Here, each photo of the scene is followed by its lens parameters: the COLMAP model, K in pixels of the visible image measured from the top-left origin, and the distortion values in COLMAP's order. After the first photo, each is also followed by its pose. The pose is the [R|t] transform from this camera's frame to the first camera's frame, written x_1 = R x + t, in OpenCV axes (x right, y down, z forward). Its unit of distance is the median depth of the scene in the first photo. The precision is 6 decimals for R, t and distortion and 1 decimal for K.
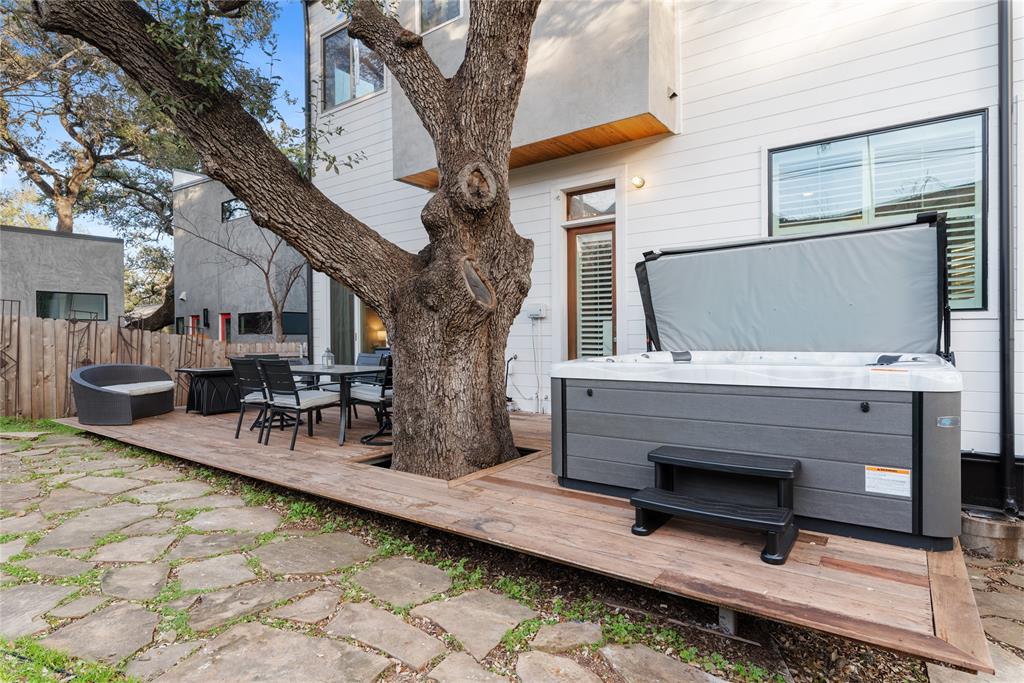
lens RADIAL K [[542.5, 0, 514.7], [0, 542.5, 335.9], [0, 0, 1]] dist [0.003030, 0.000106]
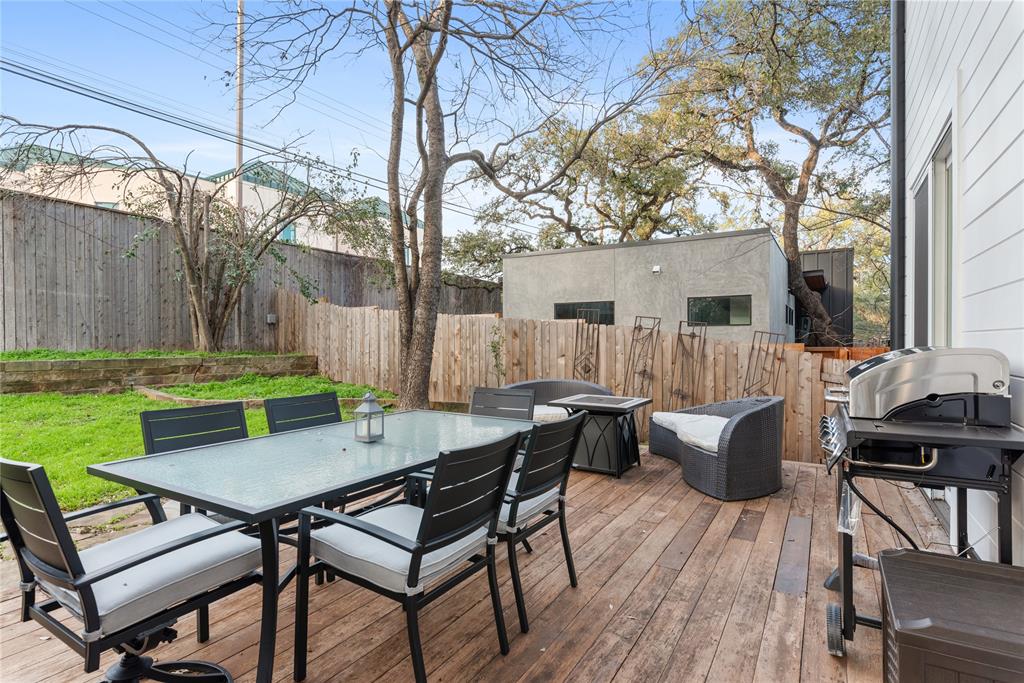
lens RADIAL K [[513.4, 0, 513.7], [0, 513.4, 340.8], [0, 0, 1]] dist [0.000788, -0.002655]
pose [[0.087259, 0.008679, -0.996148, 0.073115], [-0.005698, 0.999950, 0.008213, -0.019022], [0.996169, 0.004959, 0.087304, 1.222671]]
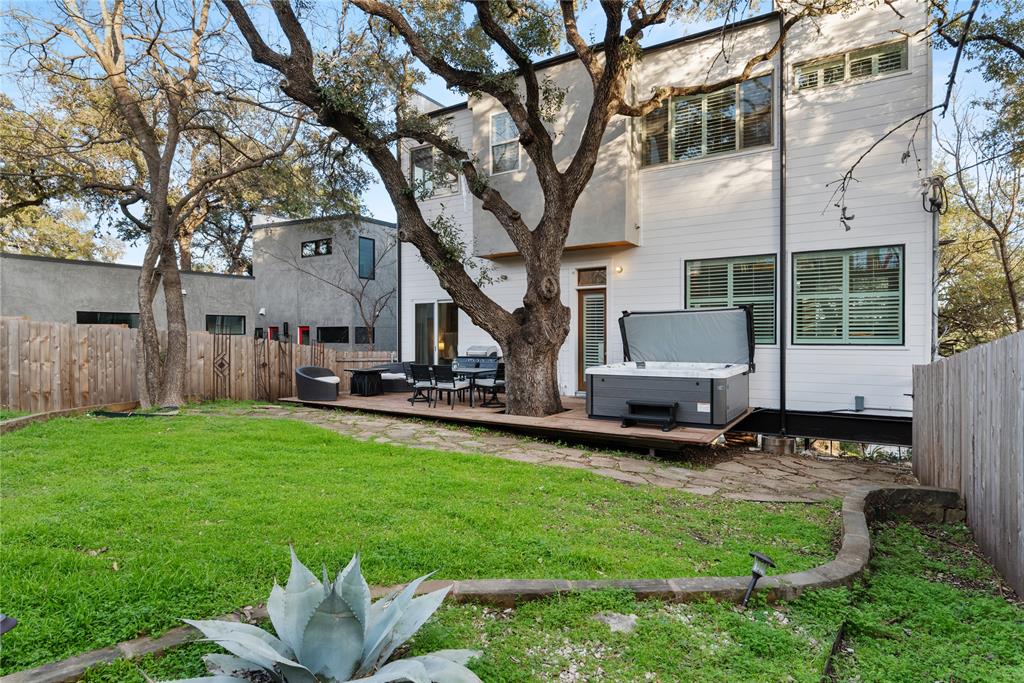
lens RADIAL K [[542.5, 0, 511.5], [0, 542.5, 335.6], [0, 0, 1]] dist [0.003030, 0.000106]
pose [[0.998733, 0.006218, 0.049929, -0.277739], [-0.006238, 0.999981, 0.000234, -0.066597], [-0.049927, -0.000545, 0.998753, -1.003429]]
